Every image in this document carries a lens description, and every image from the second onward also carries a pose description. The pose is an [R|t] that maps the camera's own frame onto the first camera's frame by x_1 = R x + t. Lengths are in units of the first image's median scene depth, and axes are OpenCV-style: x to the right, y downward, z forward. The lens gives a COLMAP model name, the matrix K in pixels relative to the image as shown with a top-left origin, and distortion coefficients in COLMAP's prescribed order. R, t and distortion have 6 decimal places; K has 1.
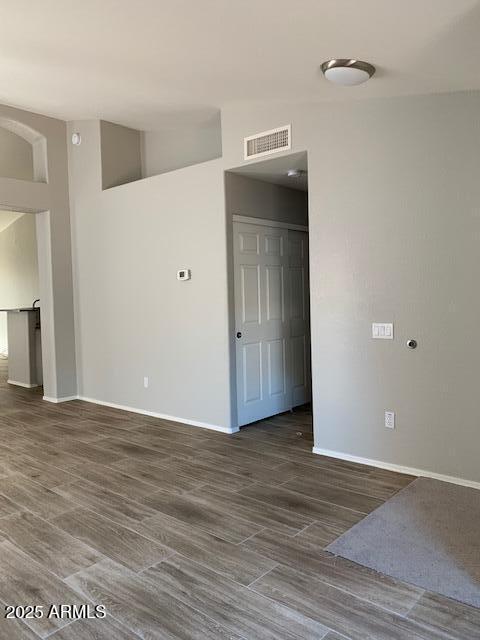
lens RADIAL K [[491.6, 0, 240.8], [0, 491.6, 316.9], [0, 0, 1]] dist [0.038018, -0.039490]
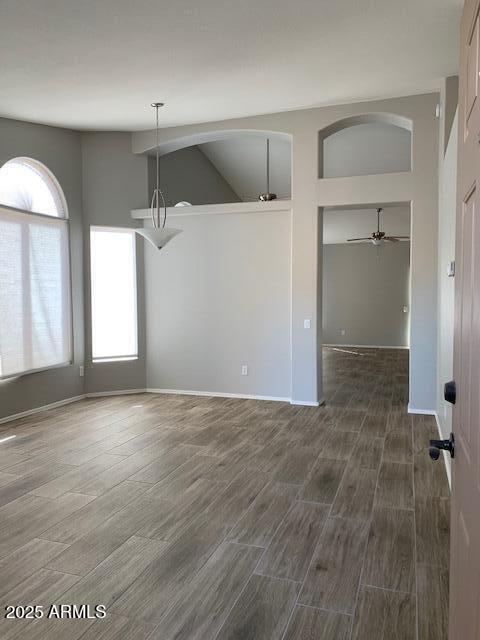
lens RADIAL K [[491.6, 0, 241.1], [0, 491.6, 322.8], [0, 0, 1]] dist [0.038018, -0.039490]
pose [[0.390238, 0.075803, -0.917588, 0.538641], [-0.049634, 0.996888, 0.061246, -0.049905], [0.919375, 0.021643, 0.392786, 0.593118]]
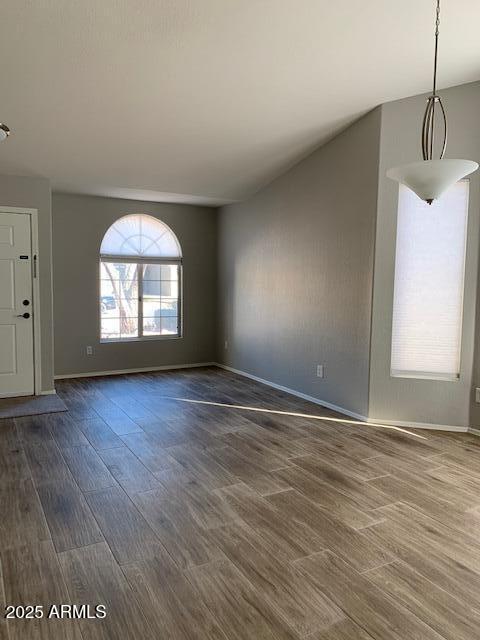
lens RADIAL K [[491.6, 0, 240.4], [0, 491.6, 319.6], [0, 0, 1]] dist [0.038018, -0.039490]
pose [[-0.942853, -0.012337, 0.332980, -0.769692], [0.029024, 0.992476, 0.118952, -0.079732], [-0.331942, 0.121819, -0.935401, 1.725860]]
